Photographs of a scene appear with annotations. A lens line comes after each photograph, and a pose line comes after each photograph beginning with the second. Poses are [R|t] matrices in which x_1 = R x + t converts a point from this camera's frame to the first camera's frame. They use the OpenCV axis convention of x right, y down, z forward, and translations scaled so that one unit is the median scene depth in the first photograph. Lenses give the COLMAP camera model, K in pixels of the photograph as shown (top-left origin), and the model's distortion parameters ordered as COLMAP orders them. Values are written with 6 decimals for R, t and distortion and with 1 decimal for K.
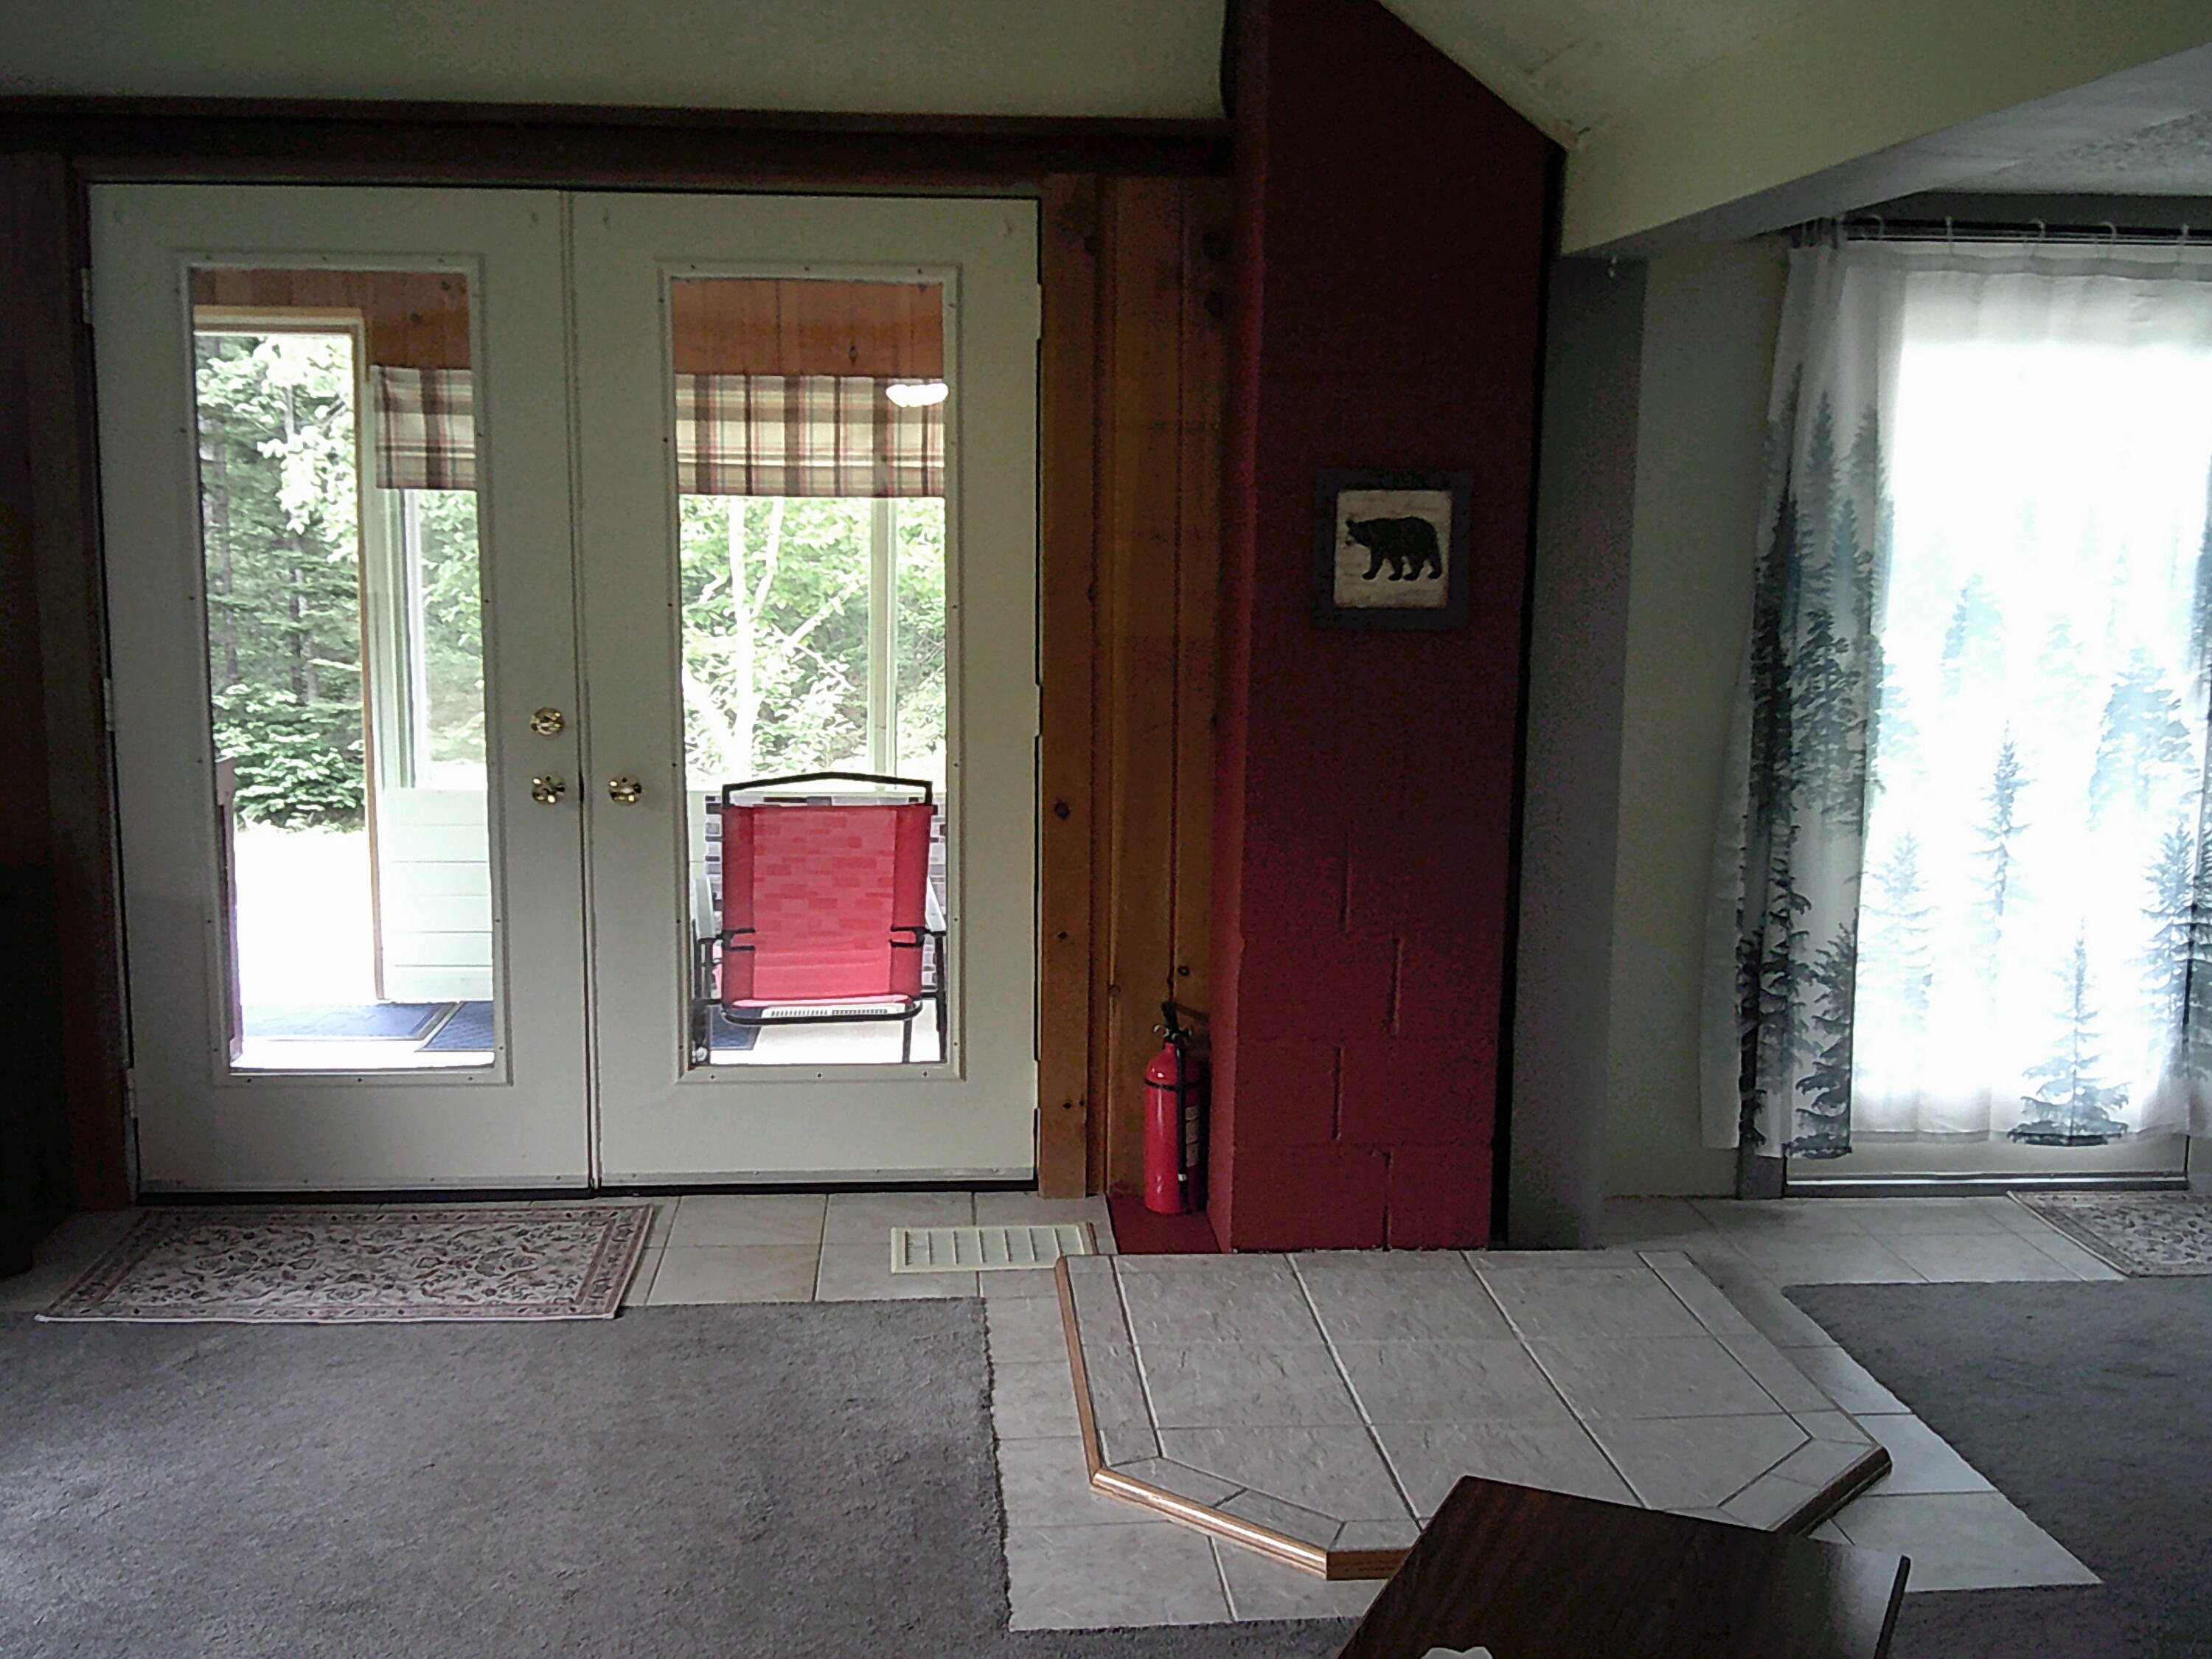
lens RADIAL K [[2297.6, 0, 1104.0], [0, 2297.6, 828.4], [0, 0, 1]] dist [-0.004708, 0.000000]
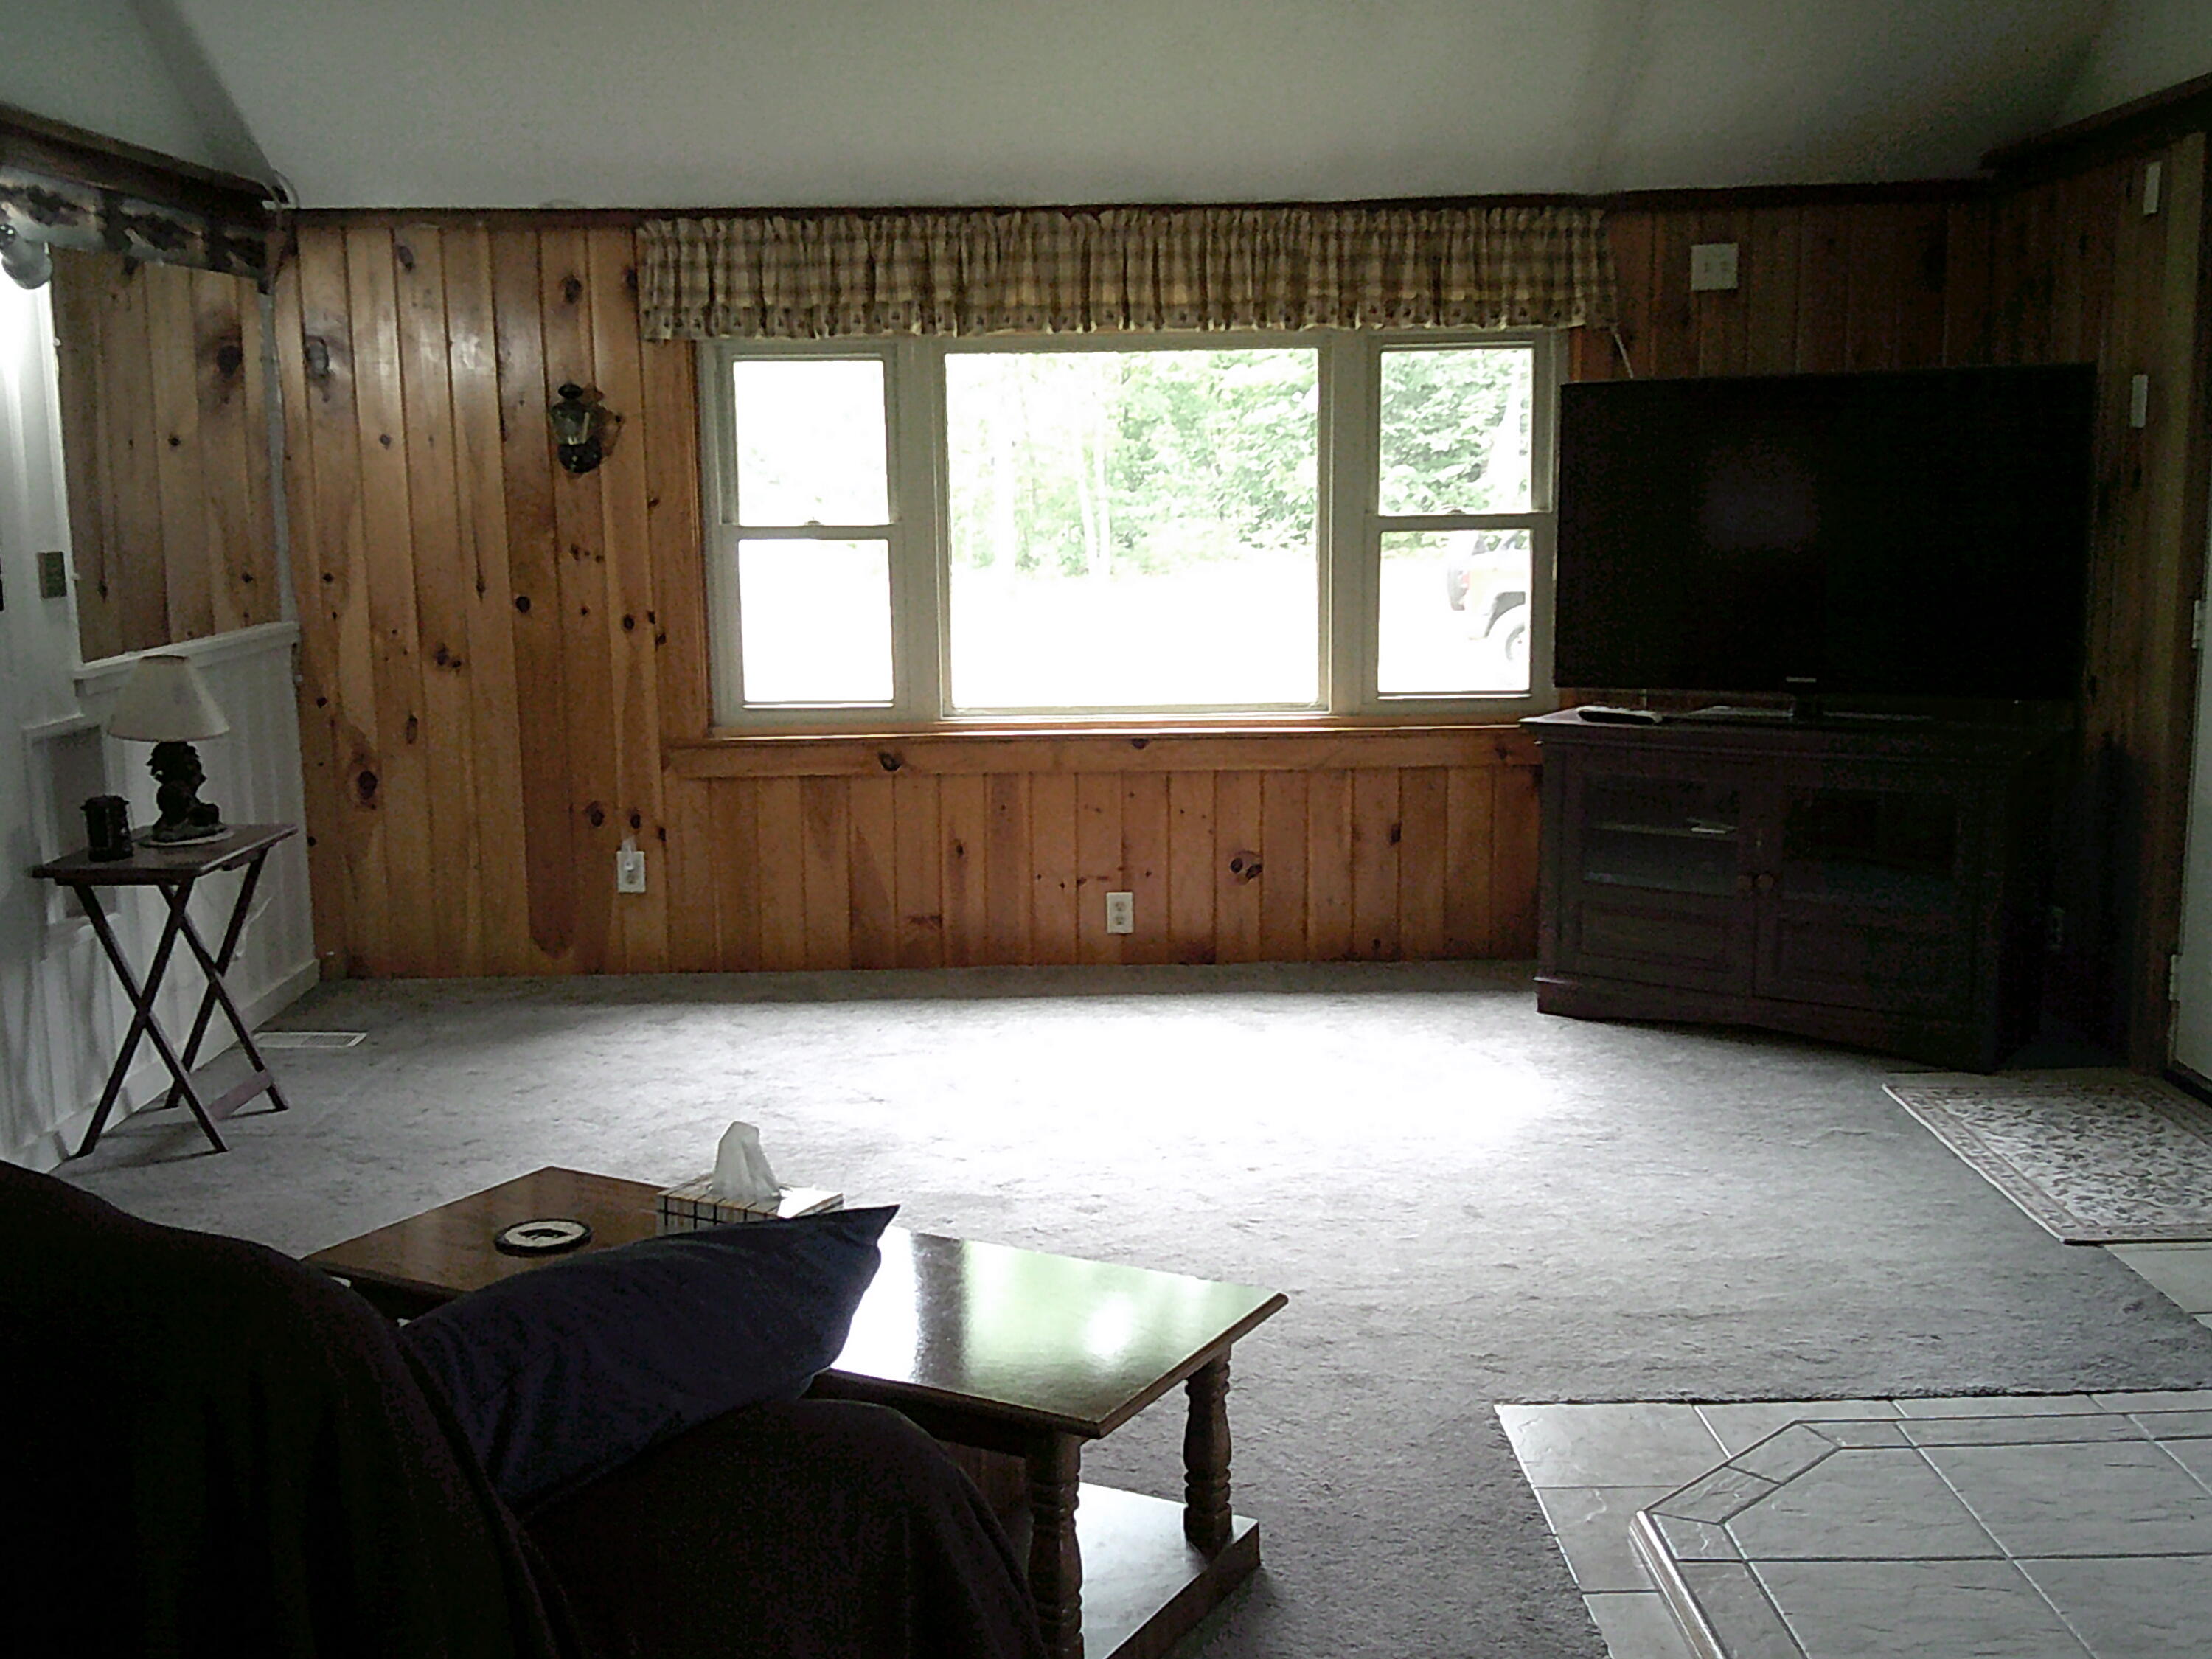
lens RADIAL K [[2297.6, 0, 1103.9], [0, 2297.6, 833.5], [0, 0, 1]] dist [-0.004708, 0.000000]
pose [[-0.065227, 0.151651, -0.986280, 0.746013], [-0.146423, 0.976231, 0.159790, -0.057302], [0.987069, 0.154837, -0.041472, 0.578845]]
